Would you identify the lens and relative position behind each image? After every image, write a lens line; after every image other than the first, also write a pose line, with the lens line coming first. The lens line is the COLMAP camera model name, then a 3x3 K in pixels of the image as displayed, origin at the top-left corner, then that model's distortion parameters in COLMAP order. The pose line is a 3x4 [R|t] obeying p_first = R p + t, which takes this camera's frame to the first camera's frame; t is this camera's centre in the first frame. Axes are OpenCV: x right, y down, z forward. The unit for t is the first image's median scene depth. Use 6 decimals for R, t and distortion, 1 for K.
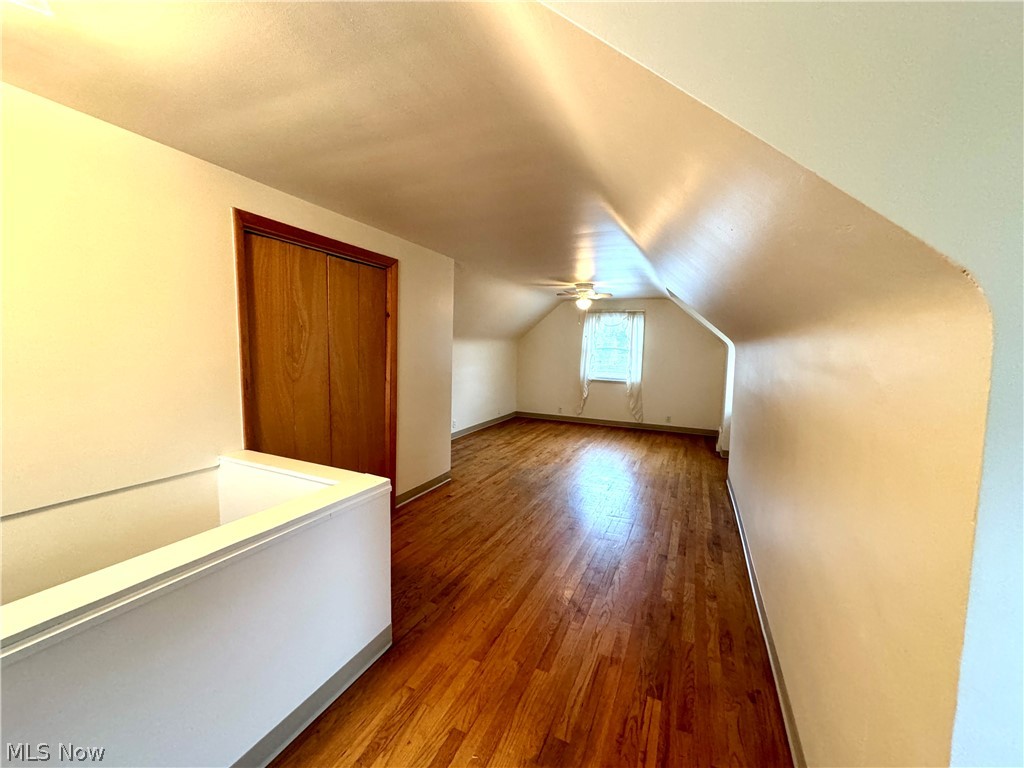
lens RADIAL K [[409.2, 0, 512.0], [0, 409.2, 384.0], [0, 0, 1]] dist [-0.001074, 0.000130]
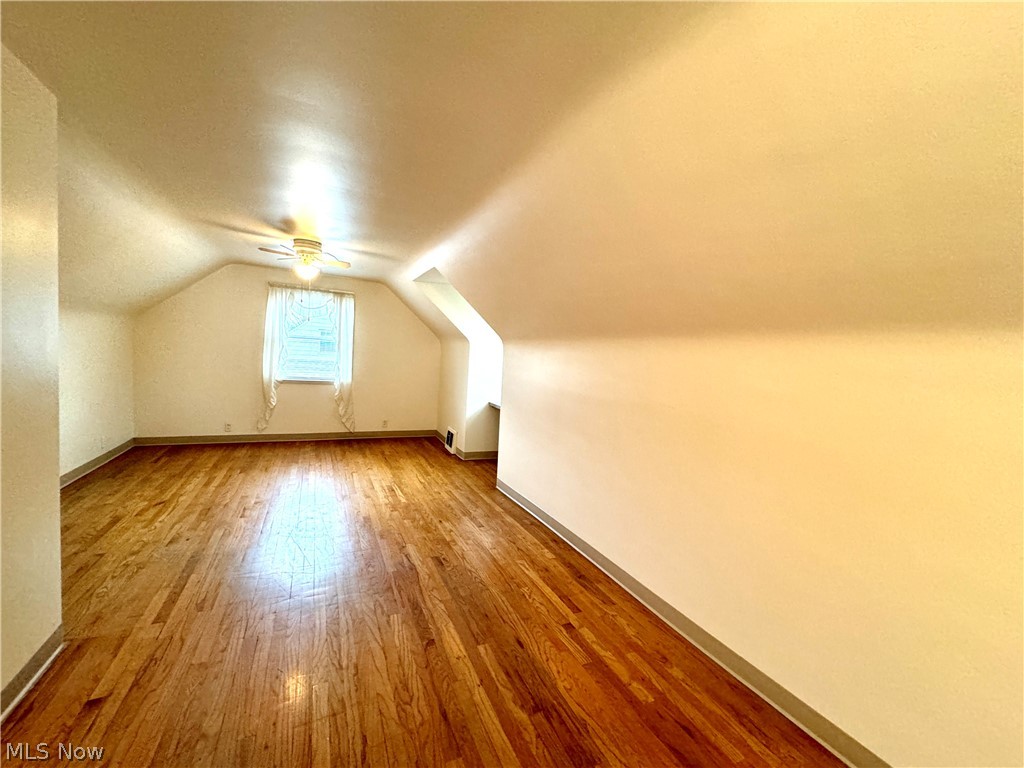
lens RADIAL K [[409.2, 0, 512.0], [0, 409.2, 384.0], [0, 0, 1]] dist [-0.001074, 0.000130]
pose [[0.643574, -0.041248, 0.764272, -0.138087], [0.024762, 0.999146, 0.033073, -0.026380], [-0.764984, -0.002360, 0.644046, 0.333527]]
